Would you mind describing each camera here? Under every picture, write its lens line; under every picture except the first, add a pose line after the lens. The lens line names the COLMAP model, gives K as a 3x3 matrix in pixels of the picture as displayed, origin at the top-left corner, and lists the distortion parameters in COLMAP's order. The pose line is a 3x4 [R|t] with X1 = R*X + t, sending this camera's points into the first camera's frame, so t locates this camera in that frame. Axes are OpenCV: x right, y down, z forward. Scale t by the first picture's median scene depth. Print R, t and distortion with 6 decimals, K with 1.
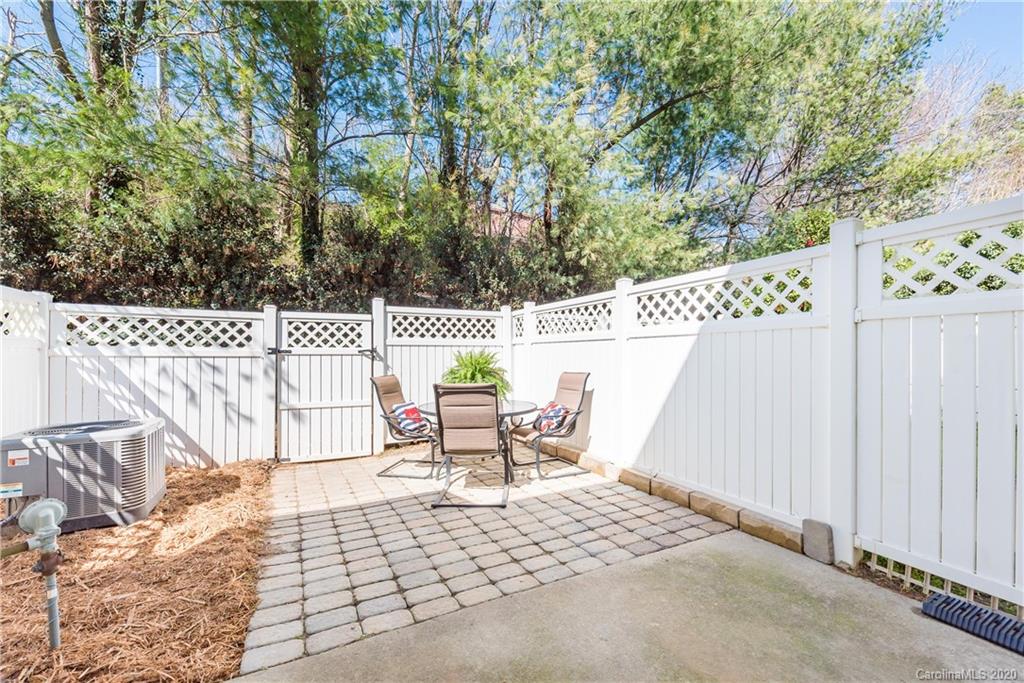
lens RADIAL K [[412.2, 0, 513.2], [0, 412.2, 349.7], [0, 0, 1]] dist [0.000482, 0.000053]
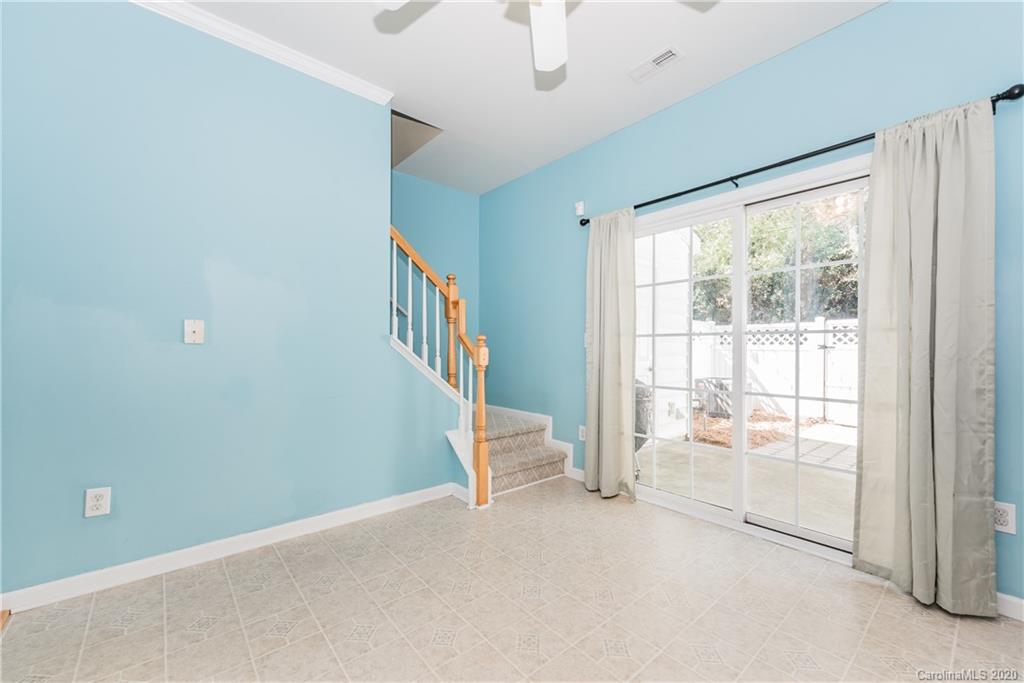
lens RADIAL K [[412.2, 0, 513.2], [0, 412.2, 349.7], [0, 0, 1]] dist [0.000482, 0.000053]
pose [[0.226828, 0.002526, -0.973932, 0.638003], [0.003113, 0.999990, 0.003318, 0.004697], [0.973930, -0.003785, 0.226818, -0.453068]]
